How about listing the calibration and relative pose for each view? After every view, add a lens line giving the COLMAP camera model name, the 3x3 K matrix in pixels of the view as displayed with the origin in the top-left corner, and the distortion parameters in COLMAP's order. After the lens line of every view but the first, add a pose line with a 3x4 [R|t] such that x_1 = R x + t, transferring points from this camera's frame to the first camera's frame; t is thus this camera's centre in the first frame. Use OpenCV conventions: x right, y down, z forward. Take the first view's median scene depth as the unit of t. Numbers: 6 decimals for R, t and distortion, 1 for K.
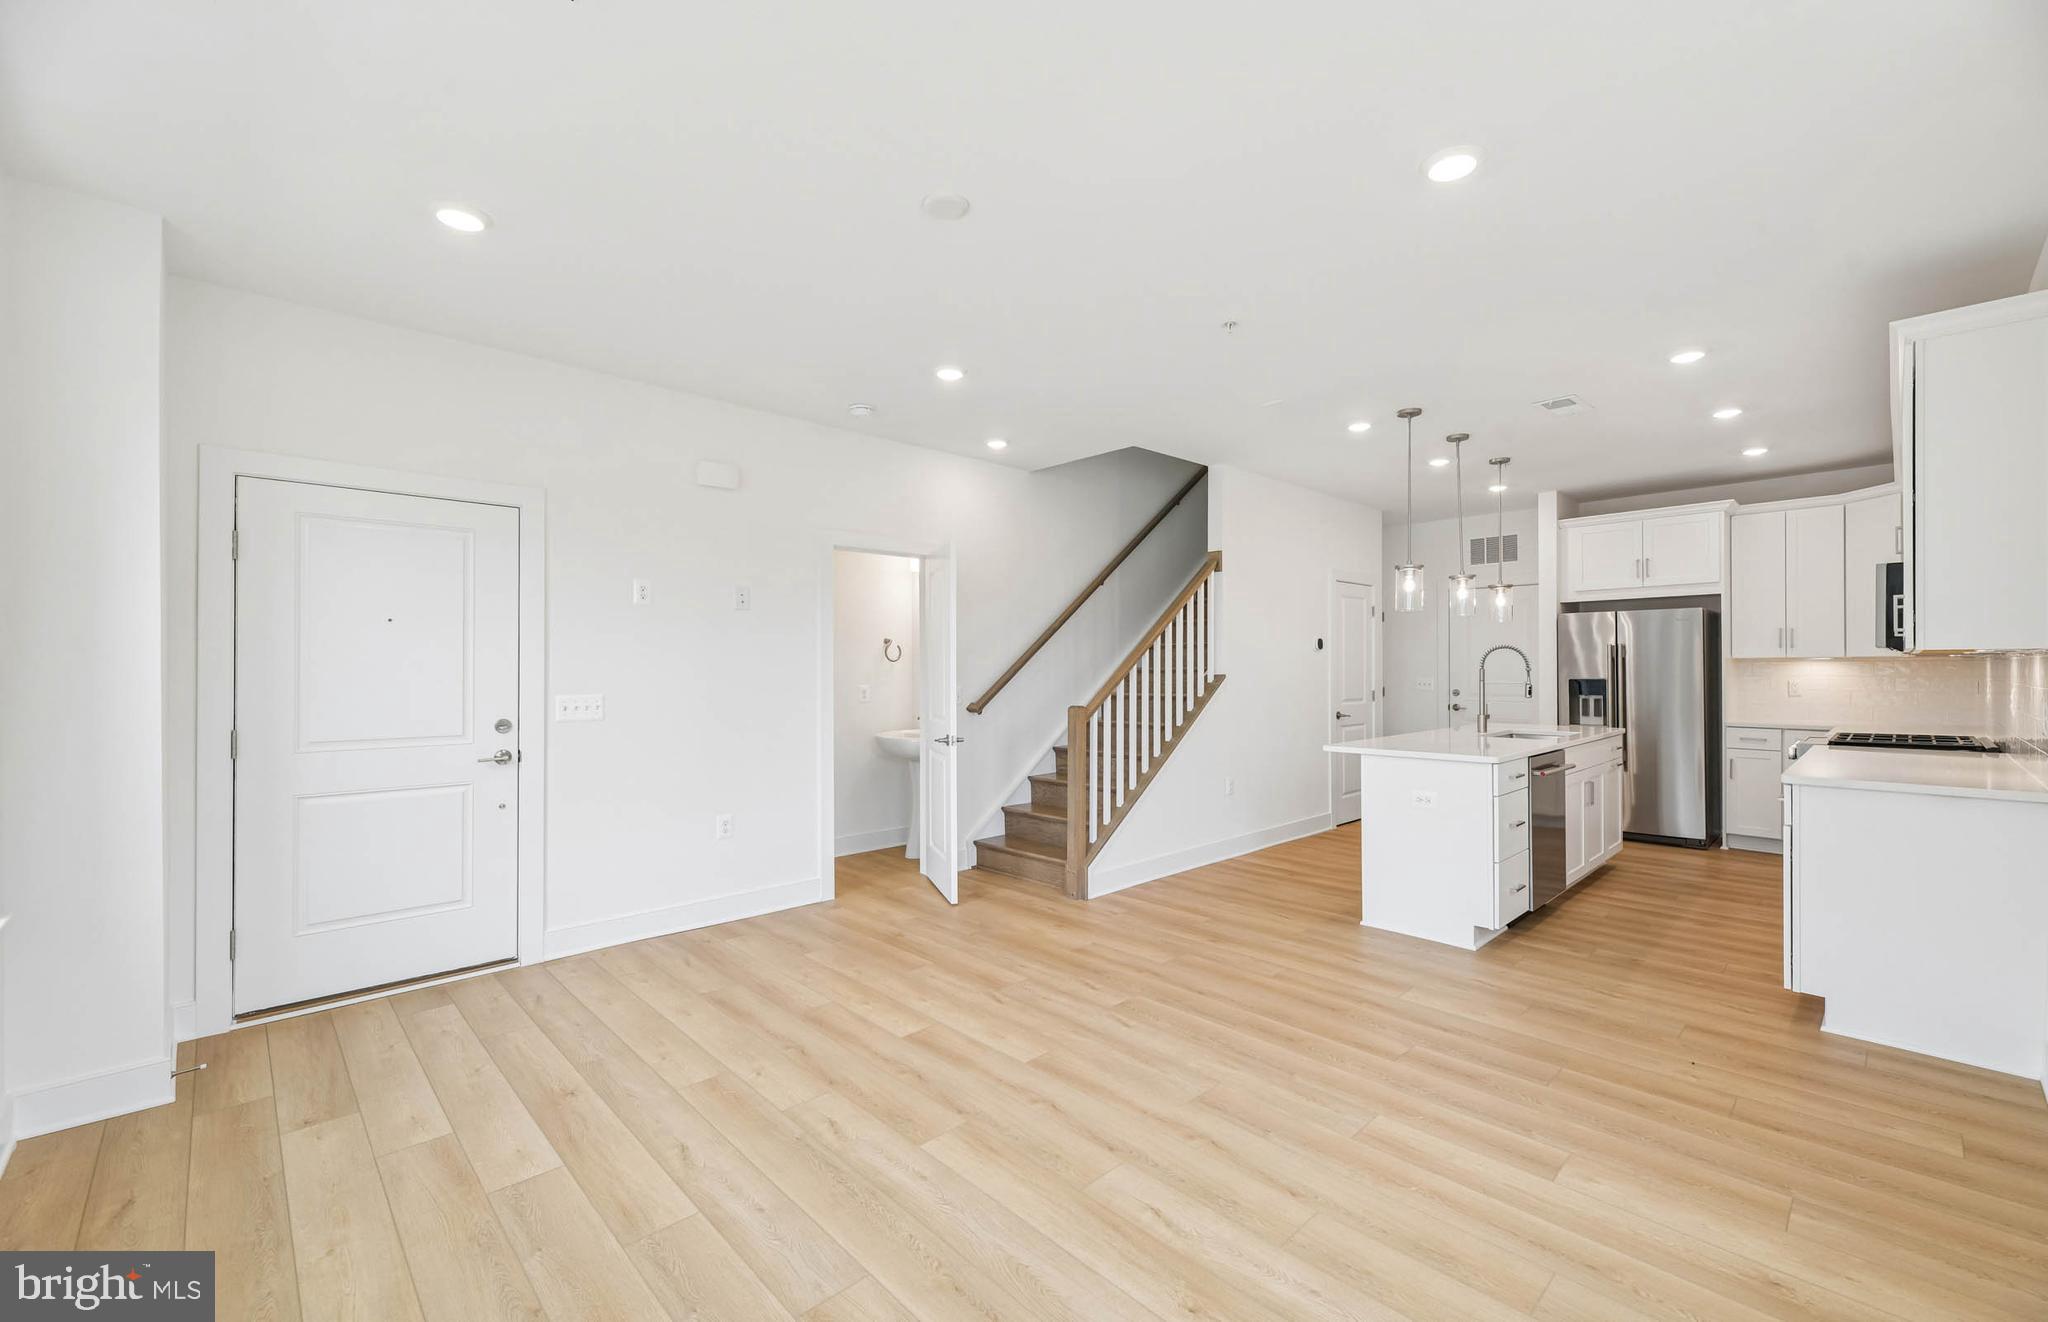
lens RADIAL K [[830.7, 0, 1029.7], [0, 830.7, 667.1], [0, 0, 1]] dist [0.010754, -0.002560]
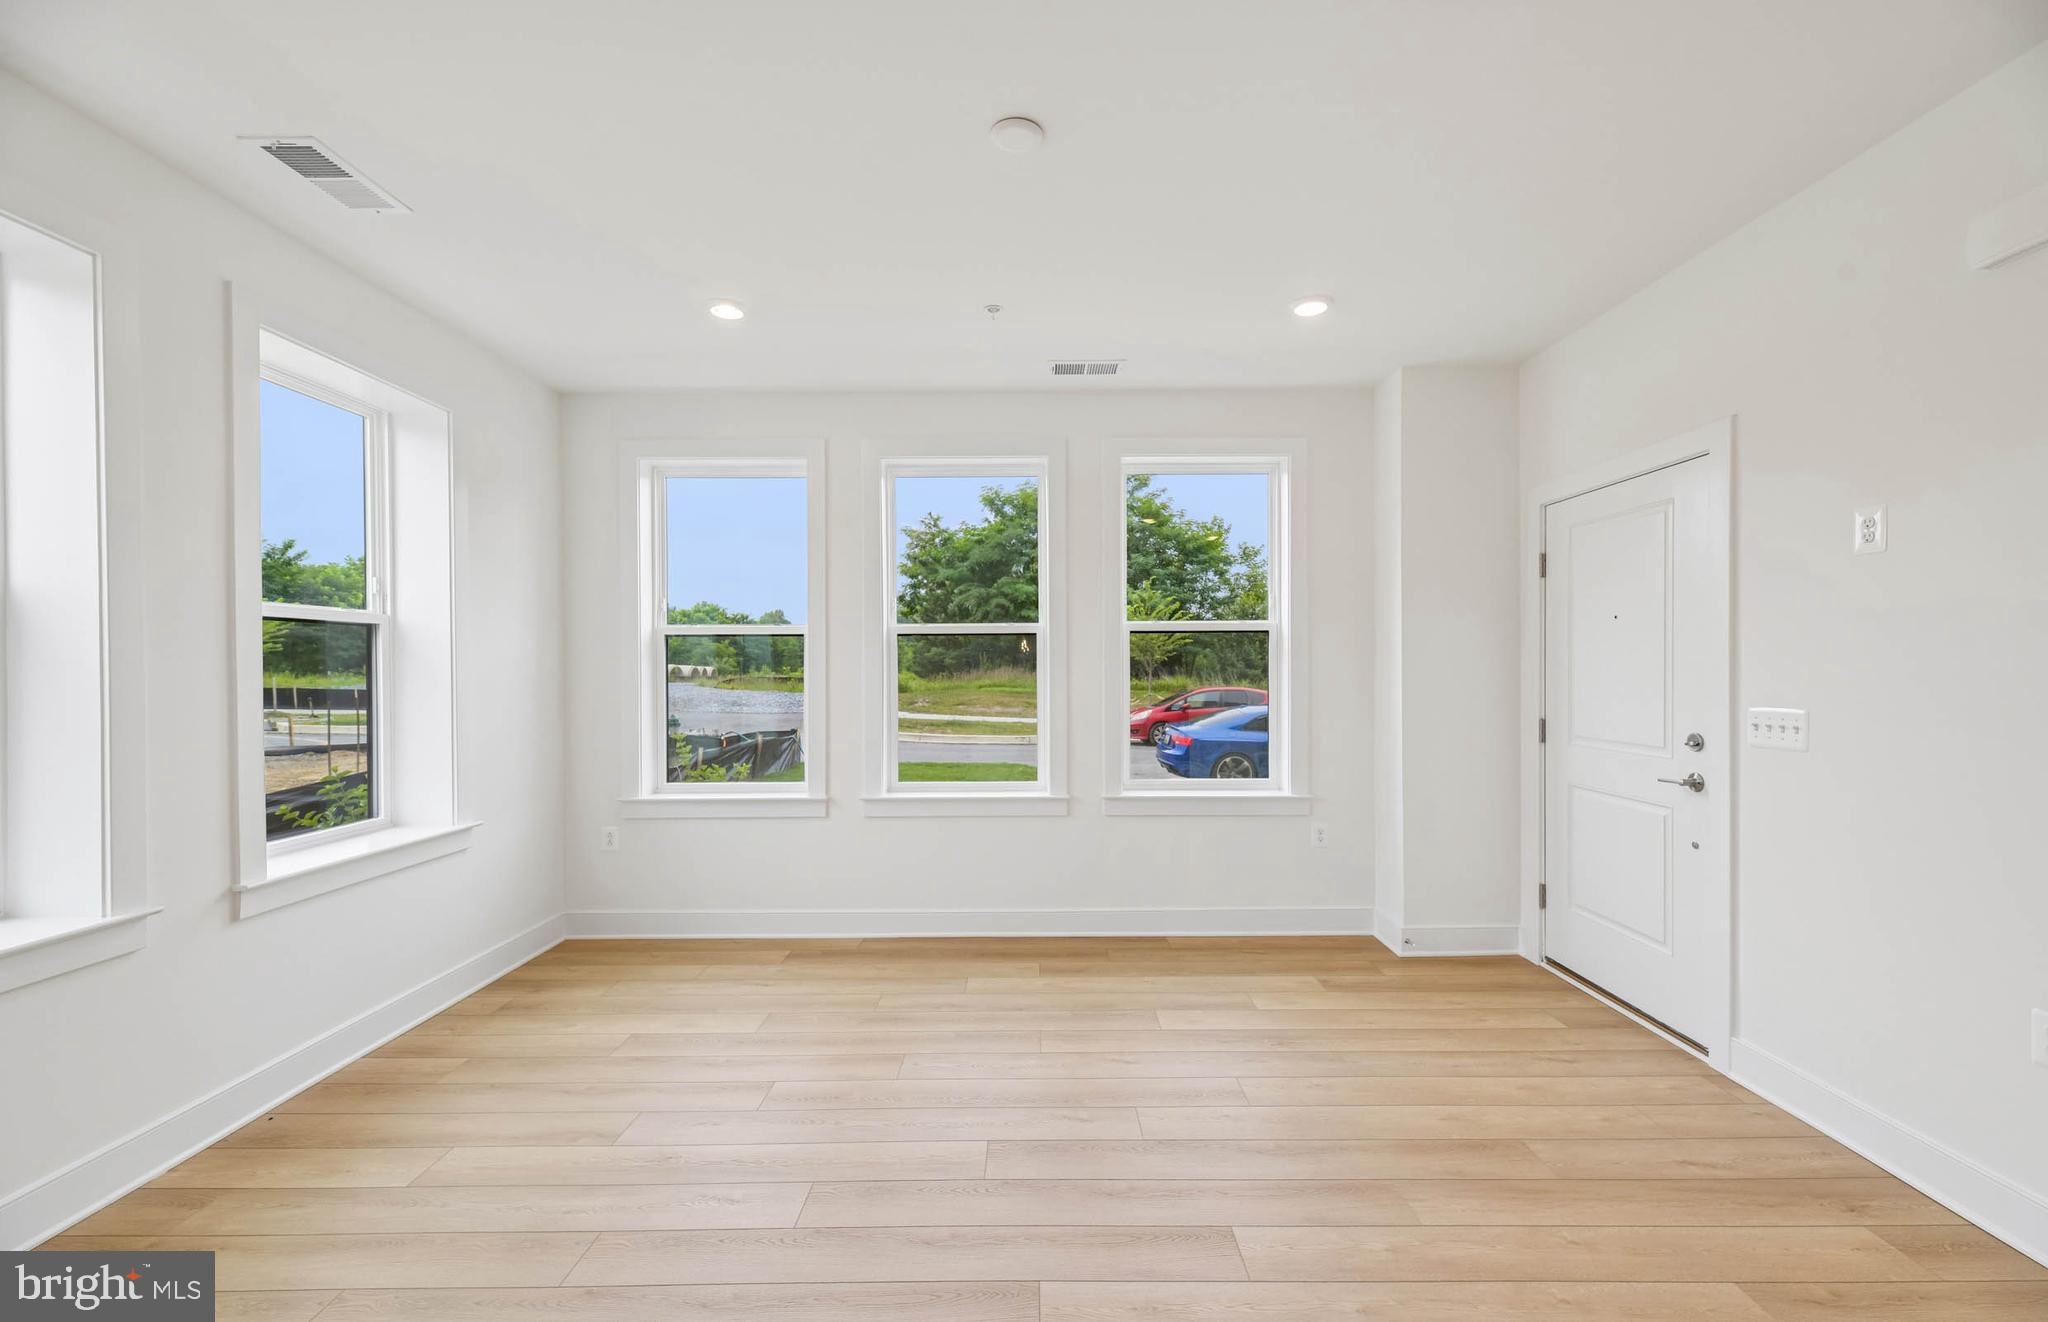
lens RADIAL K [[830.7, 0, 1034.7], [0, 830.7, 669.6], [0, 0, 1]] dist [0.010754, -0.002560]
pose [[-0.690752, 0.007275, -0.723055, 0.302609], [0.007364, 0.999968, 0.003026, -0.002112], [0.723054, -0.003234, -0.690784, 0.944718]]
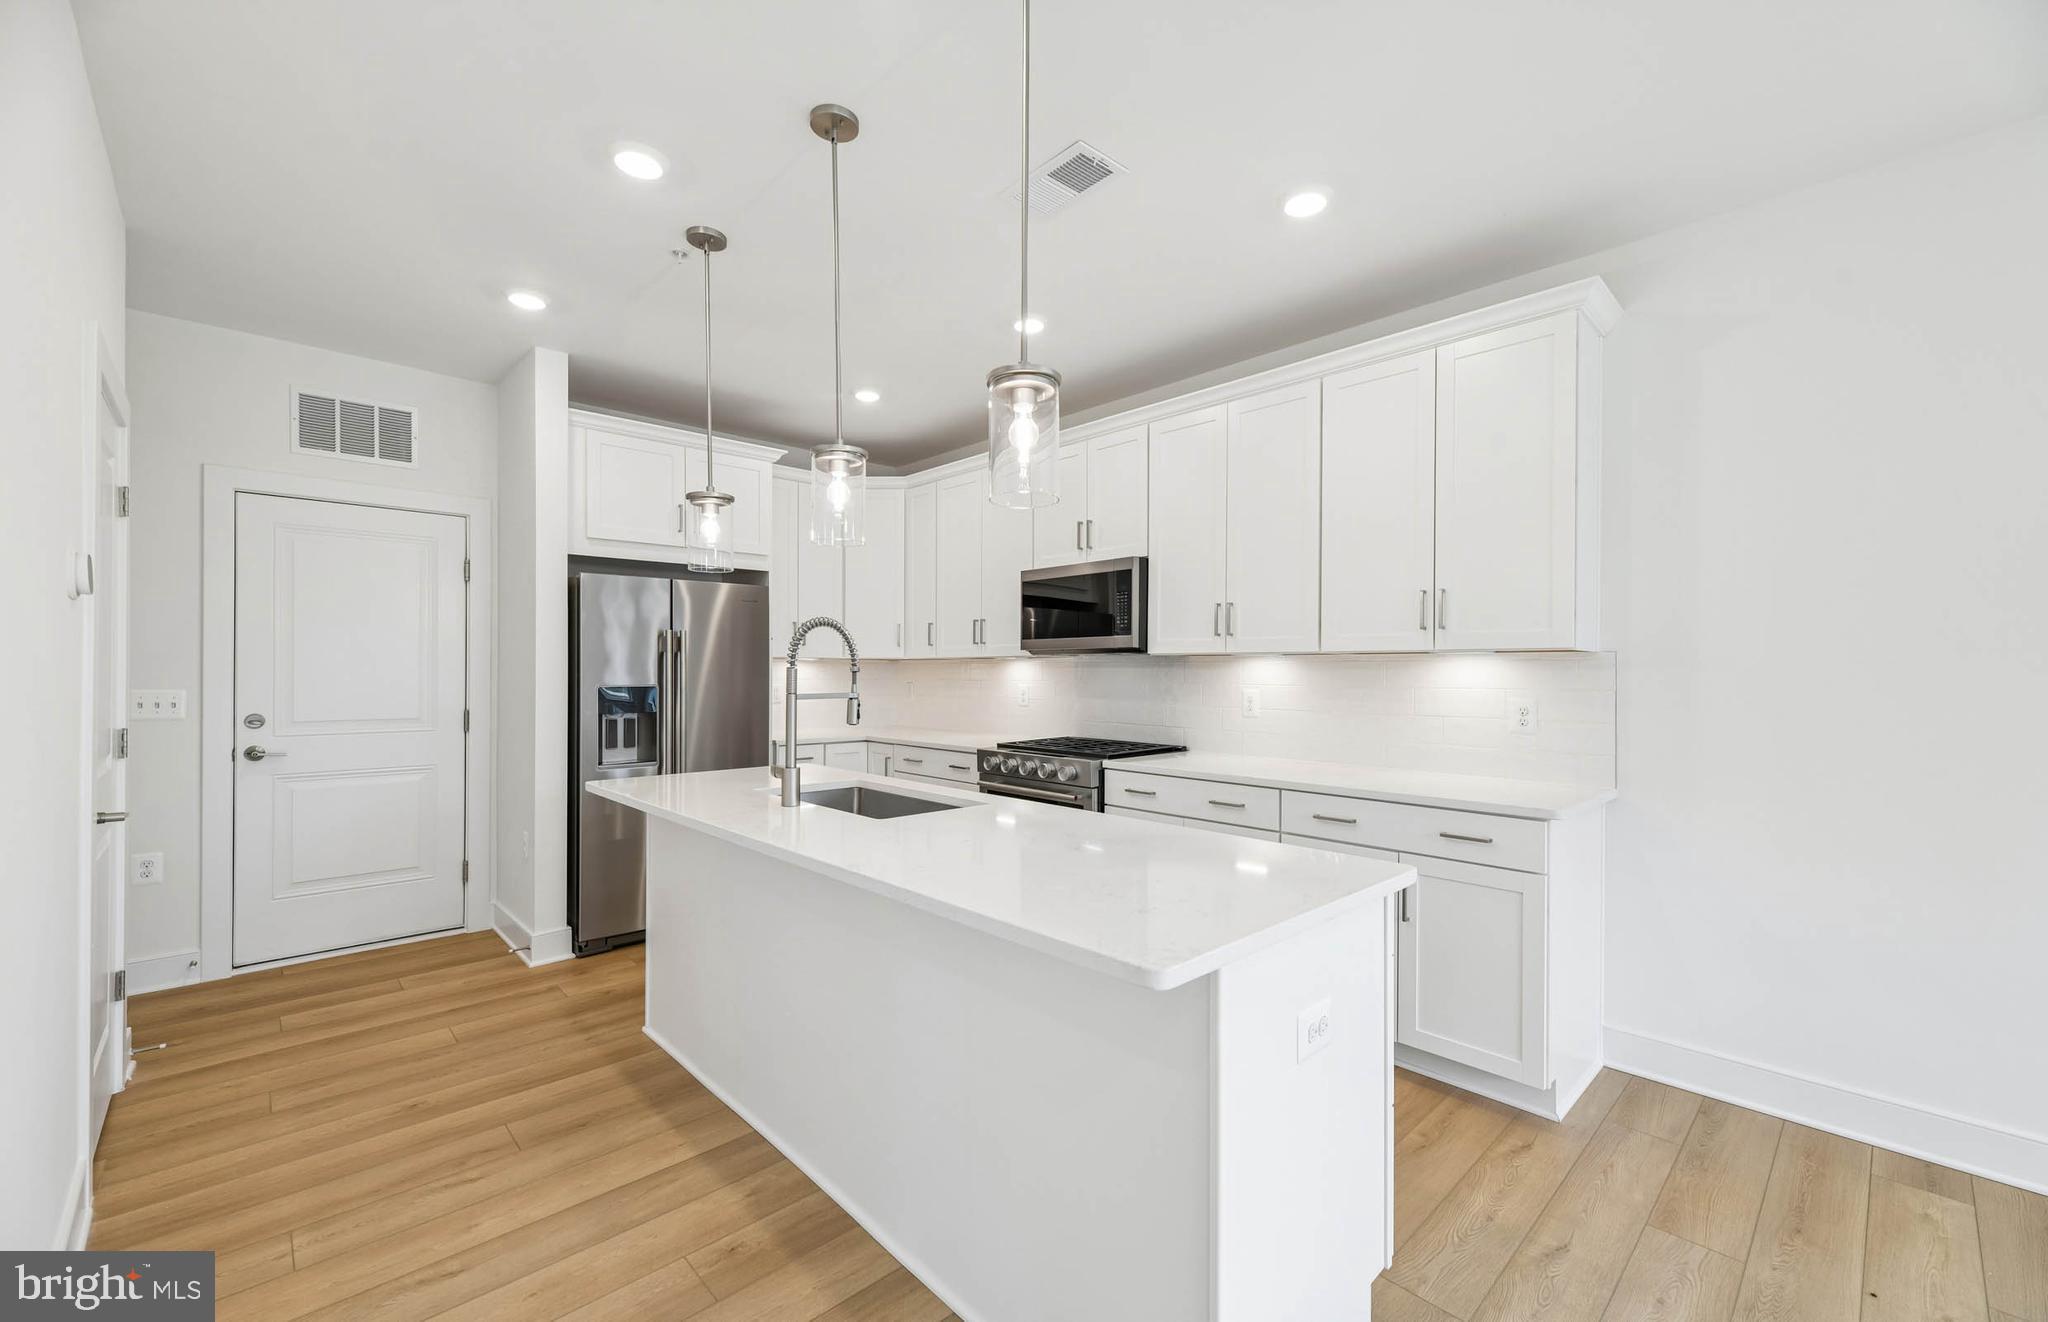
lens RADIAL K [[830.7, 0, 1043.1], [0, 830.7, 667.9], [0, 0, 1]] dist [0.010754, -0.002560]
pose [[-0.005209, 0.009253, 0.999944, 0.104756], [-0.004548, 0.999947, -0.009277, 0.007476], [-0.999976, -0.004596, -0.005167, 1.060609]]
